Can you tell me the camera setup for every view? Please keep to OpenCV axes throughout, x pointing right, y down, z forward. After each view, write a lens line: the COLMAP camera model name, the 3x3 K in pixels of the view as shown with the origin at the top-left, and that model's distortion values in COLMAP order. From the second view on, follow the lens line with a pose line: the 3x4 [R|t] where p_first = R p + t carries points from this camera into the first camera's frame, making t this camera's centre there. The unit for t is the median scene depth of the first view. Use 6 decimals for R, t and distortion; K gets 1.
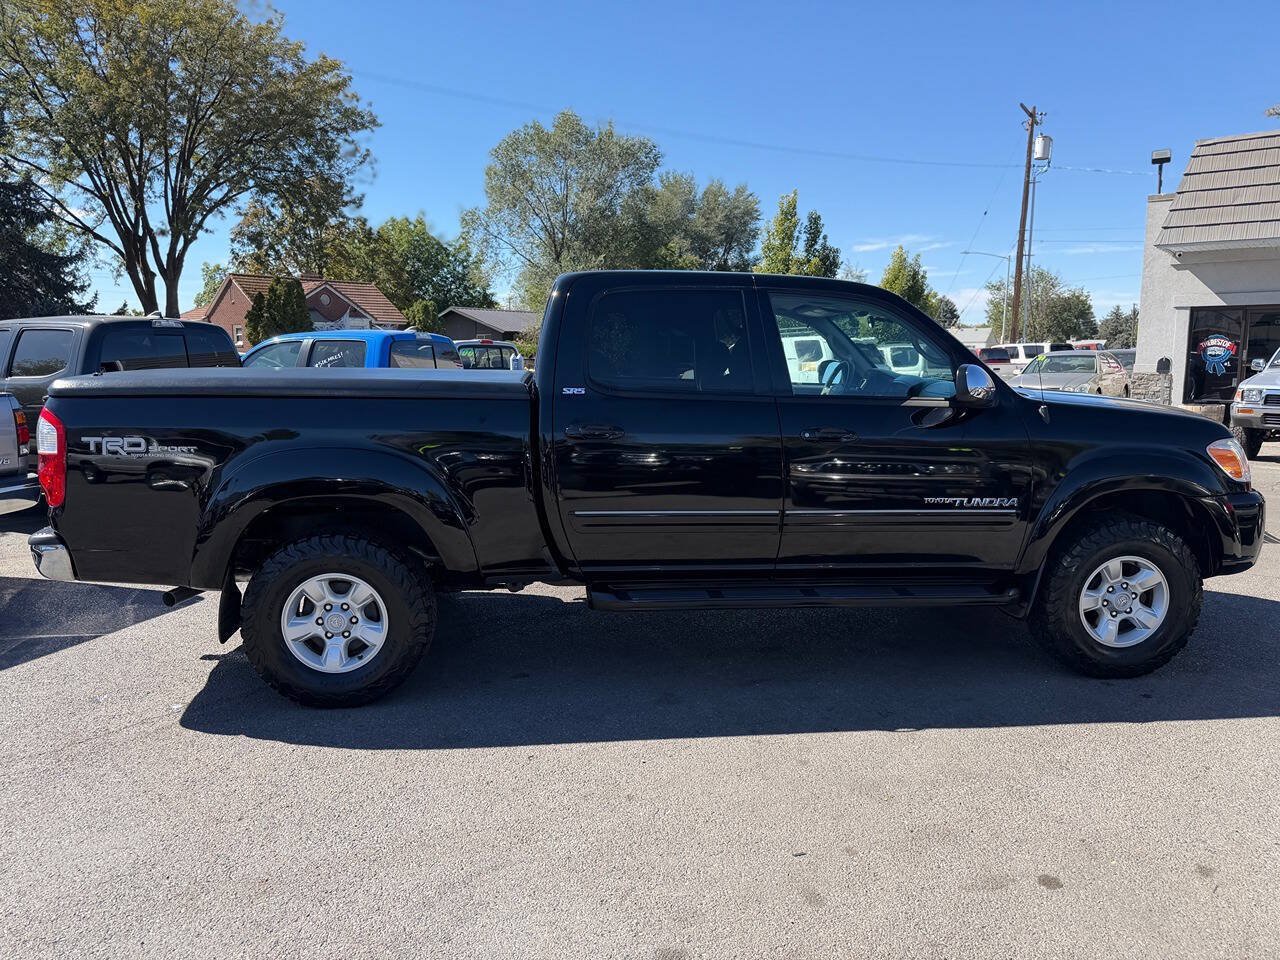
lens RADIAL K [[936.1, 0, 640.0], [0, 936.1, 480.0], [0, 0, 1]] dist [0.010779, -0.036580]
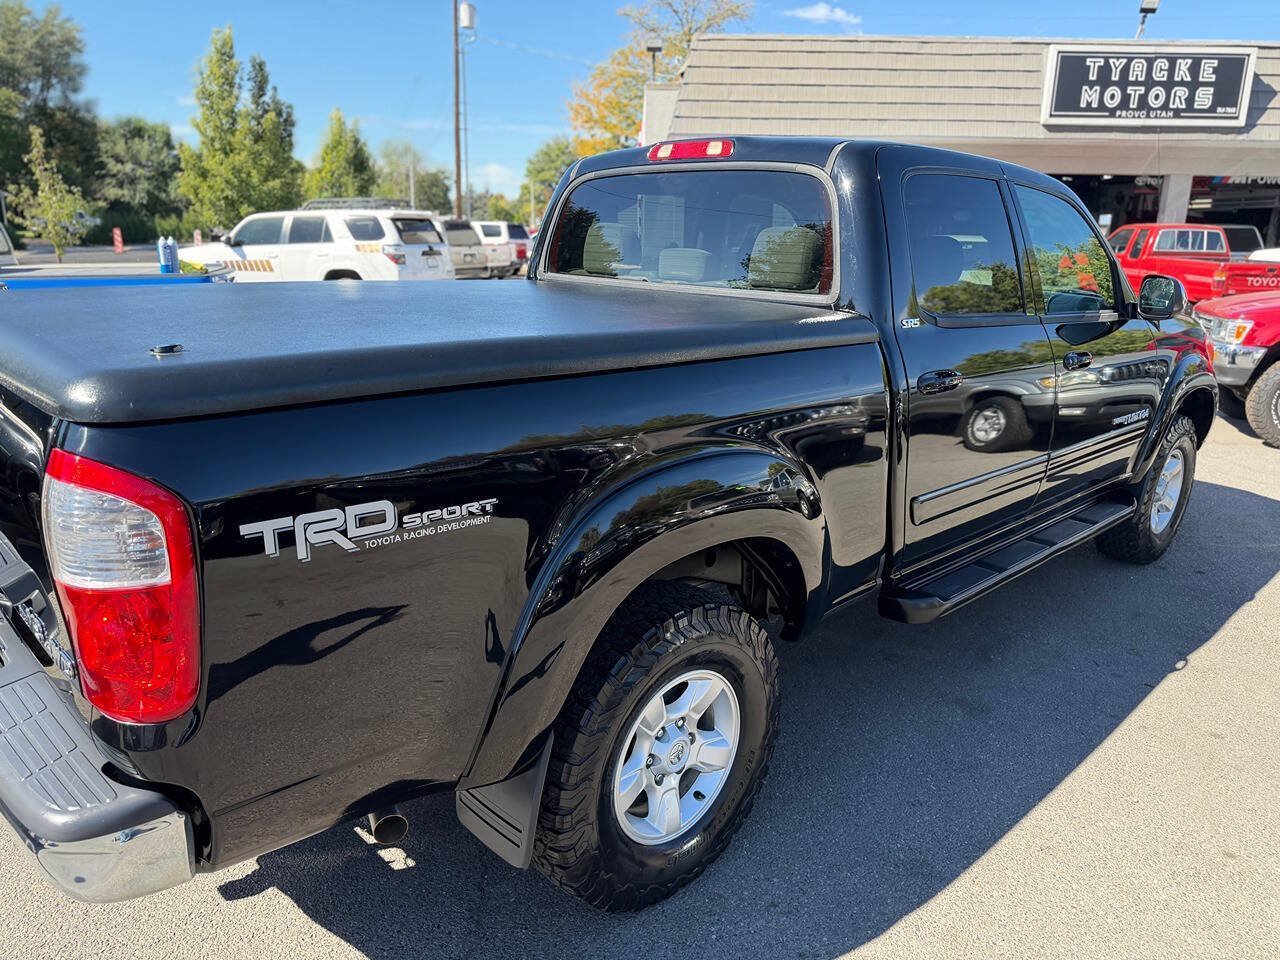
lens RADIAL K [[914.2, 0, 632.9], [0, 914.2, 479.2], [0, 0, 1]] dist [0.025216, -0.030638]
pose [[0.775708, -0.152919, 0.612285, -0.119762], [0.066511, 0.984605, 0.161643, -0.019343], [-0.627577, -0.084664, 0.773937, 0.106872]]
